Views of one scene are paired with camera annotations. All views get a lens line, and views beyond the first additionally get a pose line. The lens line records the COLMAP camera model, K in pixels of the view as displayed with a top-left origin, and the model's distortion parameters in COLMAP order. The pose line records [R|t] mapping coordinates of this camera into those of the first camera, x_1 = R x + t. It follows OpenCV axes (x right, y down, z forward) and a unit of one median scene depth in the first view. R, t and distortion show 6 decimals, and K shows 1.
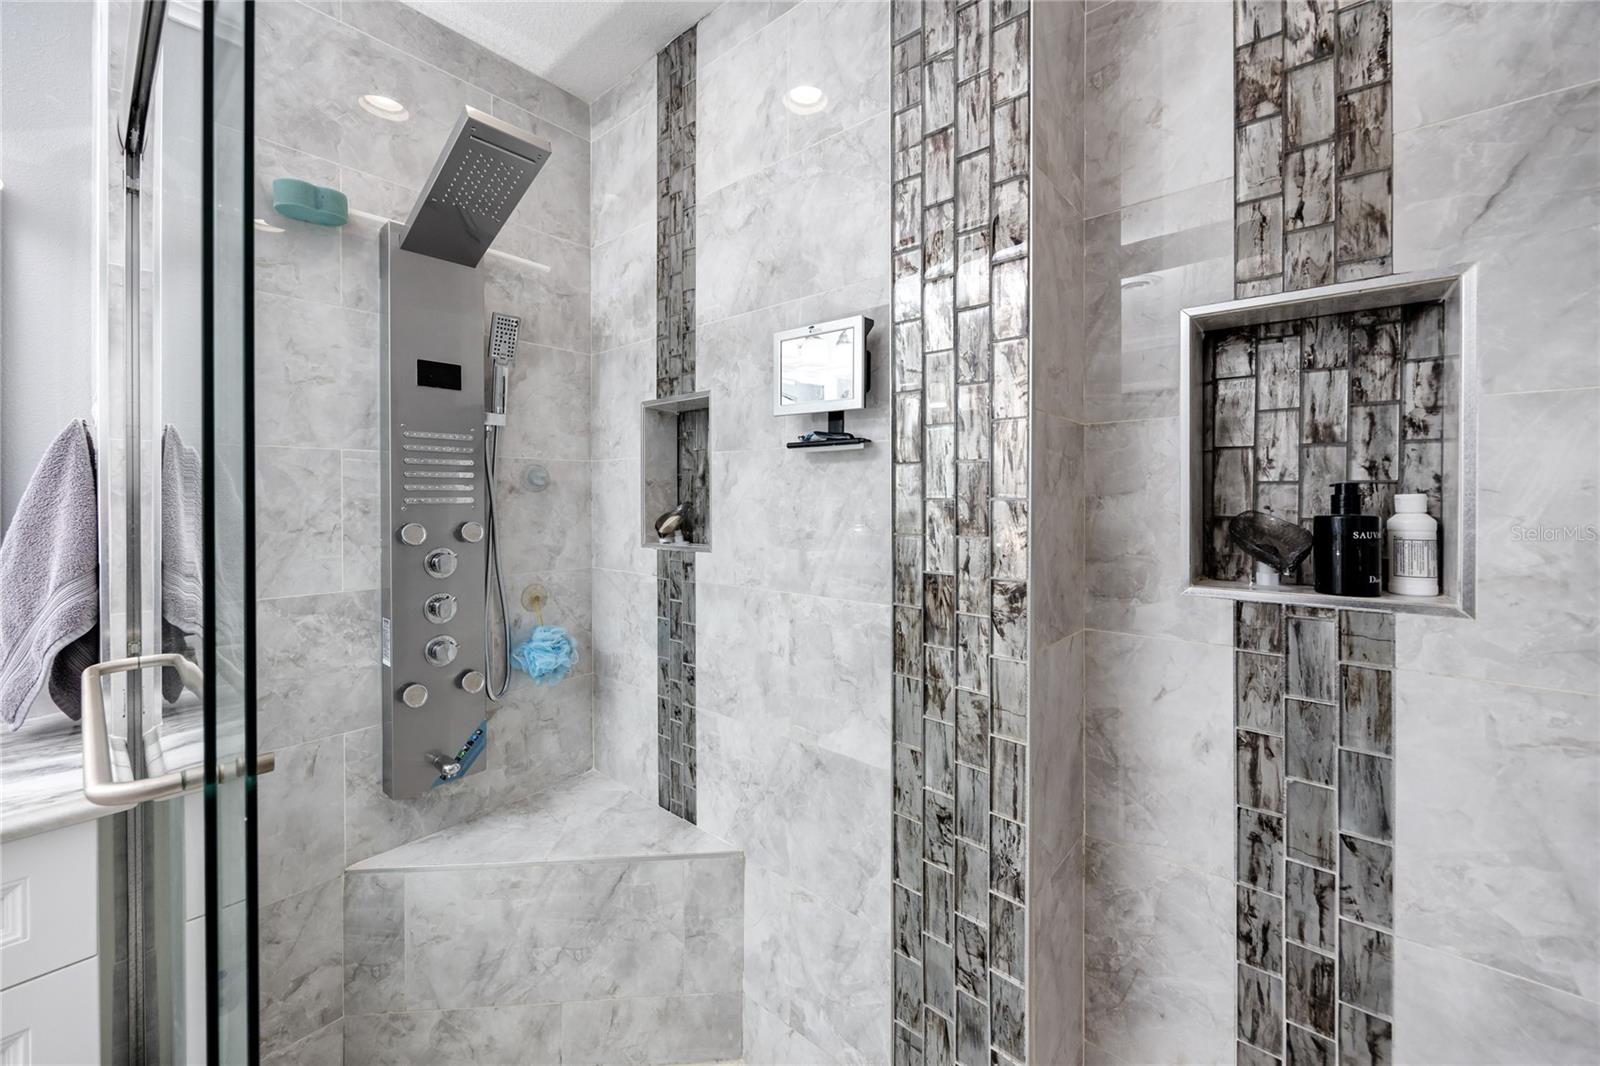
lens RADIAL K [[627.2, 0, 806.2], [0, 627.2, 501.6], [0, 0, 1]] dist [-0.002377, 0.000092]
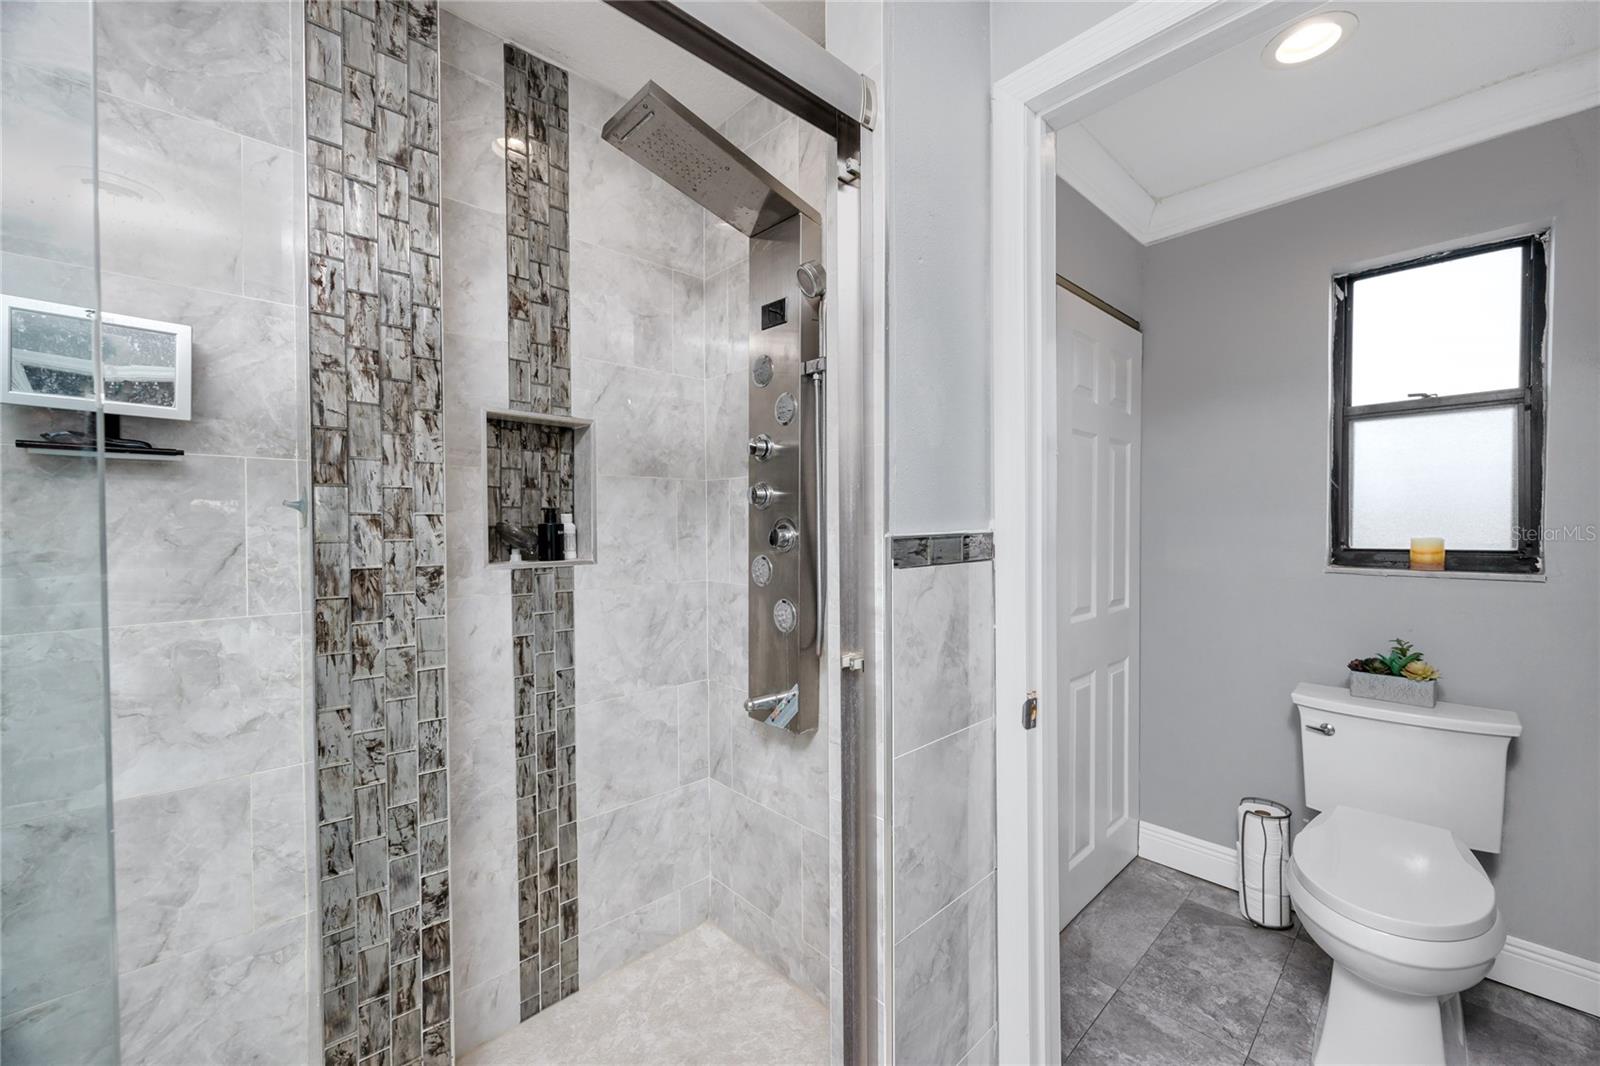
lens RADIAL K [[627.2, 0, 806.2], [0, 627.2, 501.6], [0, 0, 1]] dist [-0.002377, 0.000092]
pose [[0.124400, 0.034300, 0.991639, -1.050301], [0.006190, 0.999356, -0.035343, 0.026081], [-0.992213, 0.010535, 0.124107, -0.109018]]
